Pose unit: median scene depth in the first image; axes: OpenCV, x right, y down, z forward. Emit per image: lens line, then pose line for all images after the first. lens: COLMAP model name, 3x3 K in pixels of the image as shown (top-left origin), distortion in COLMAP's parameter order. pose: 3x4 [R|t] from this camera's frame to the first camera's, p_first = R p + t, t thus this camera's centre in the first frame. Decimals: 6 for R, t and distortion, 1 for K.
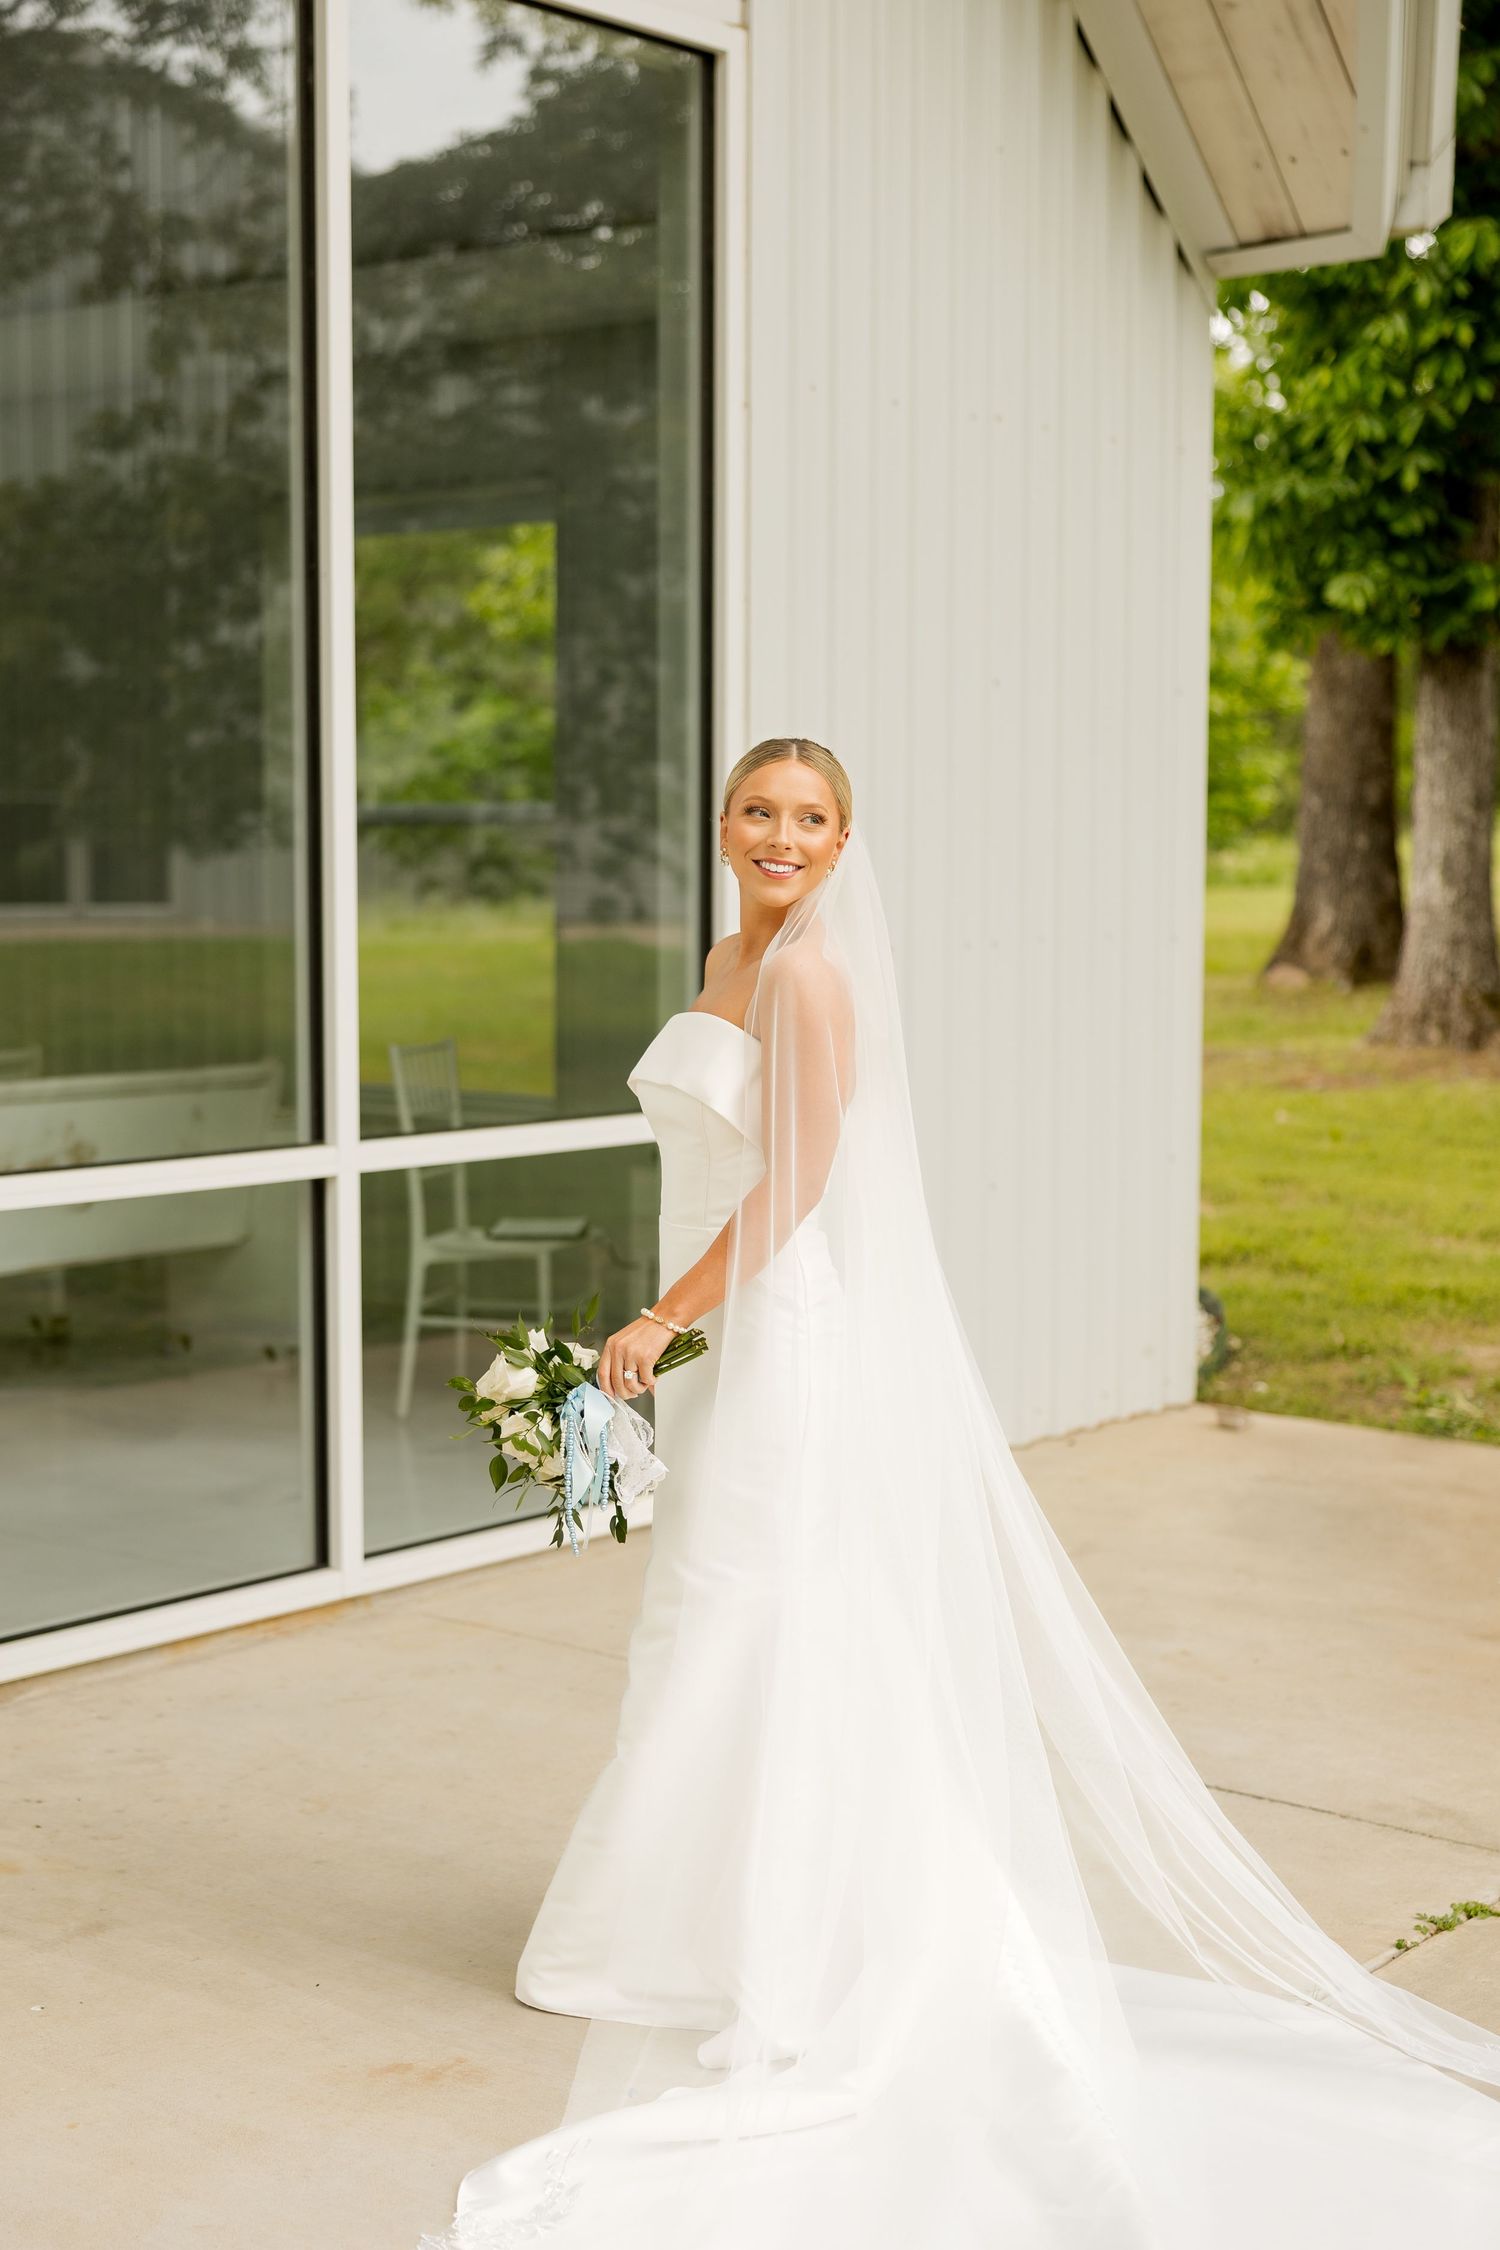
lens RADIAL K [[3259.8, 0, 751.2], [0, 3259.8, 1216.1], [0, 0, 1]] dist [-0.154323, 0.593670]
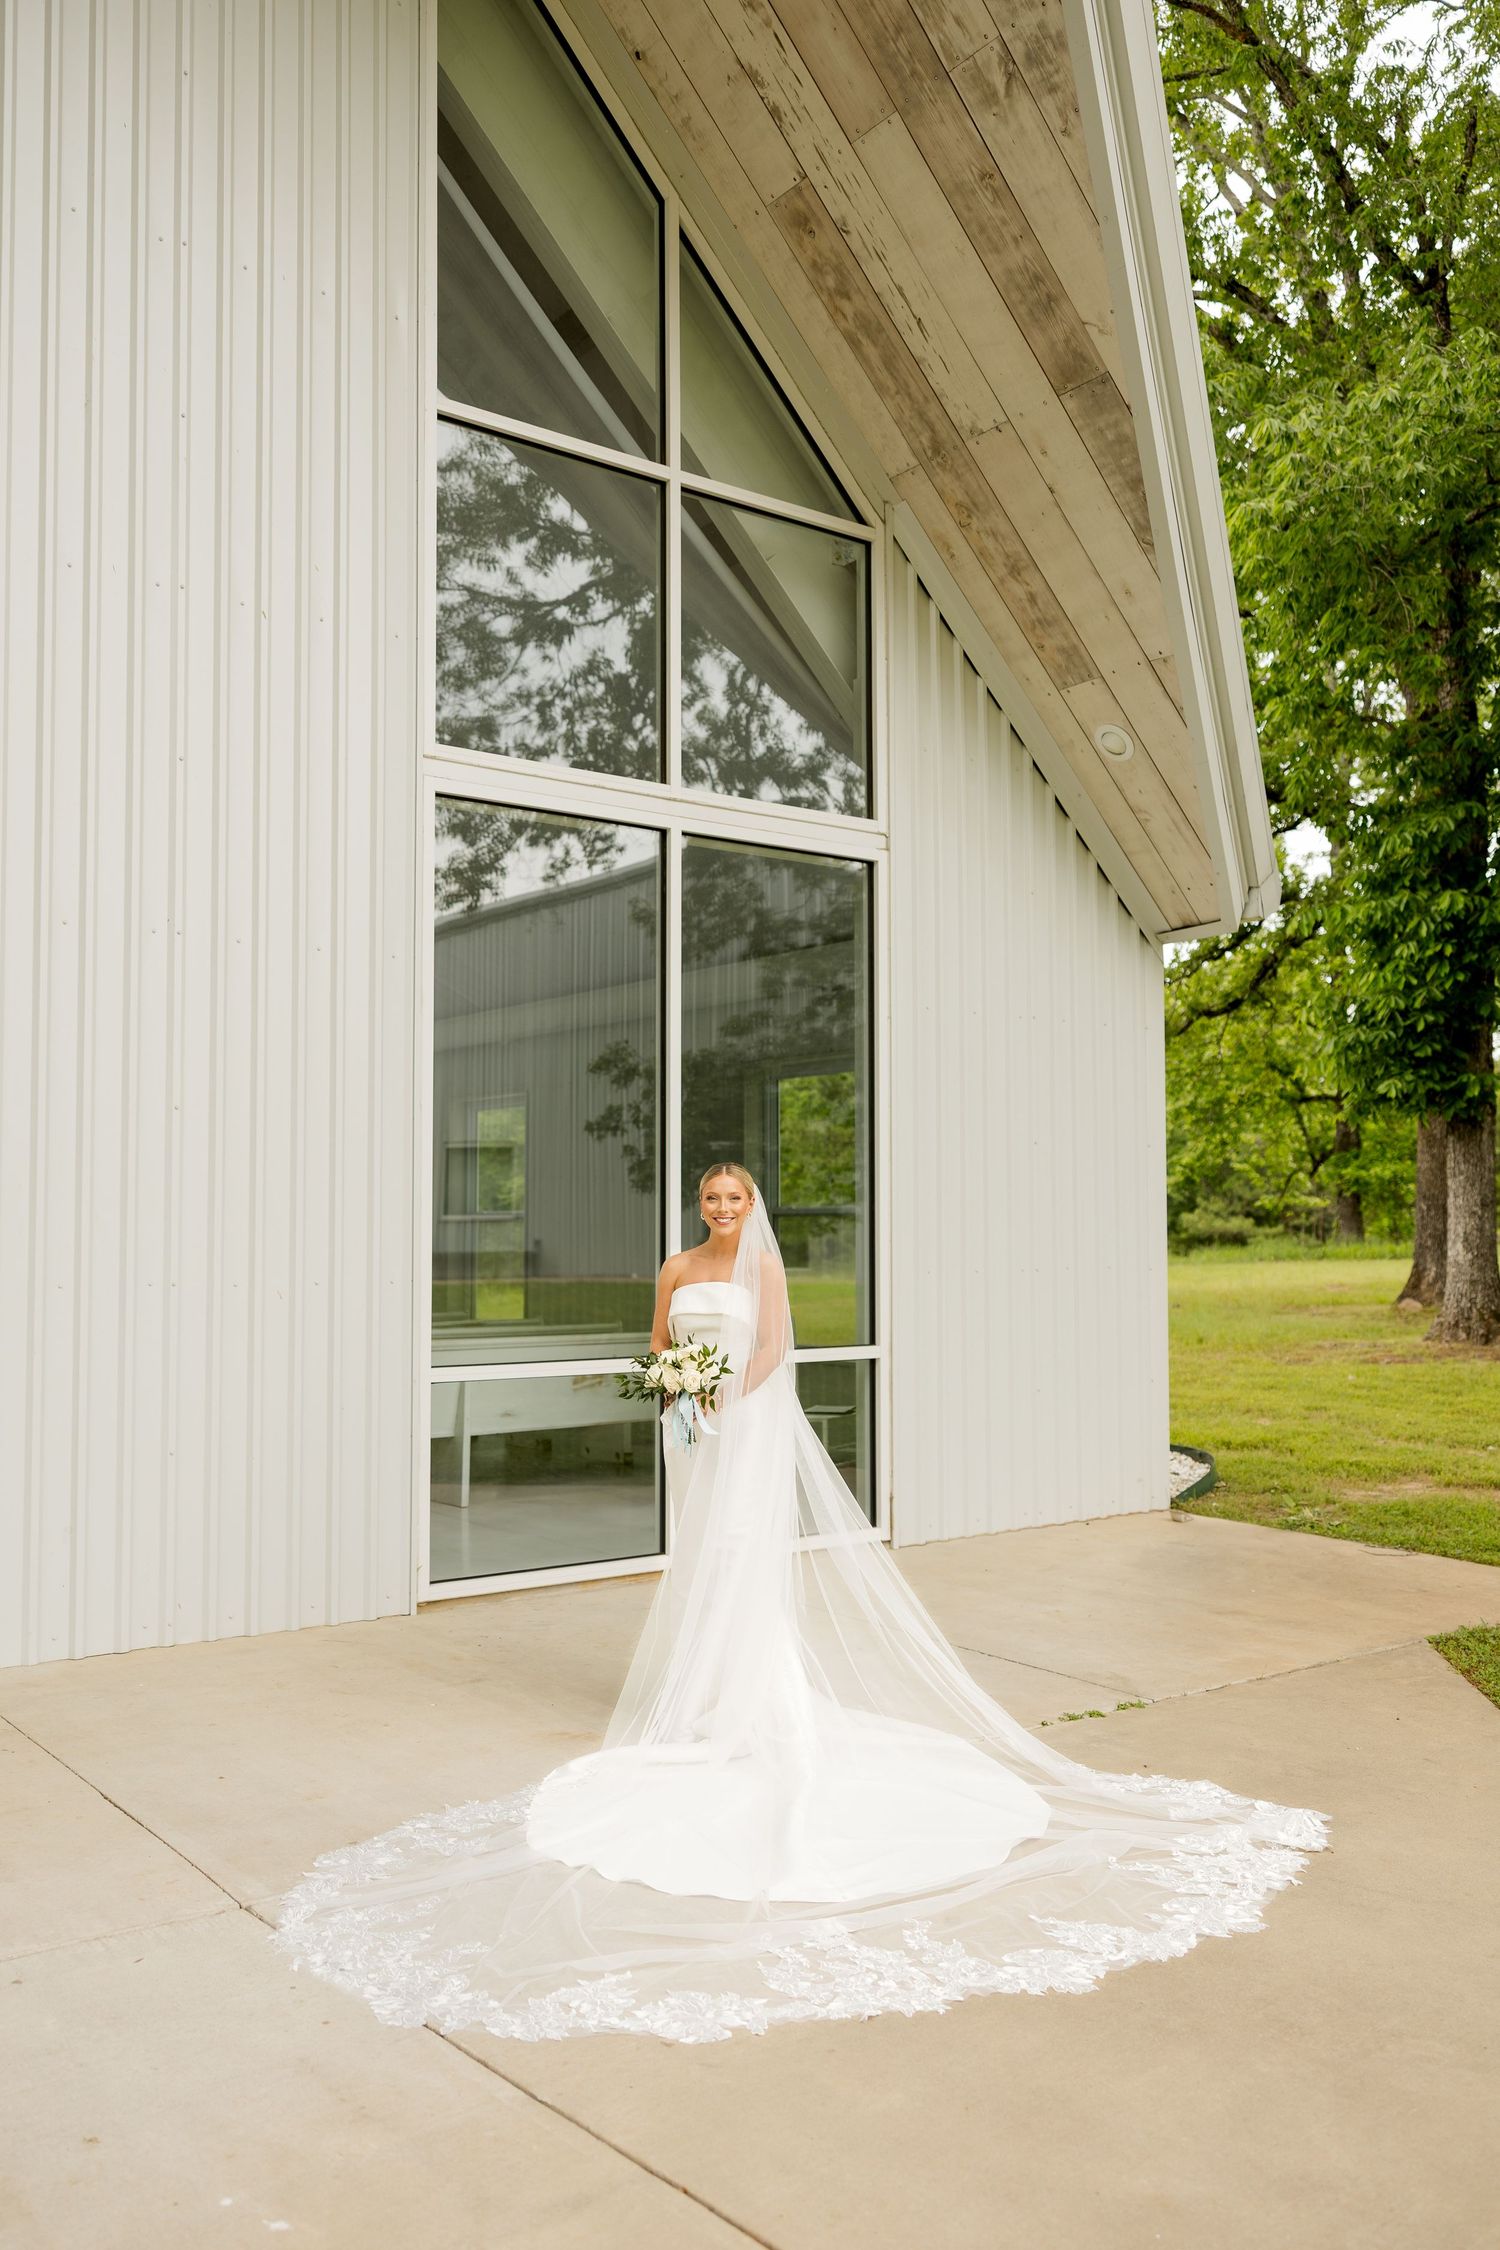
lens RADIAL K [[1842.1, 0, 750.0], [0, 1842.1, 1125.0], [0, 0, 1]] dist [0.003358, -0.004199]
pose [[0.967426, -0.019944, -0.252368, 0.096350], [-0.024629, 0.984748, -0.172236, 0.014952], [0.251954, 0.172841, 0.952179, -0.081219]]
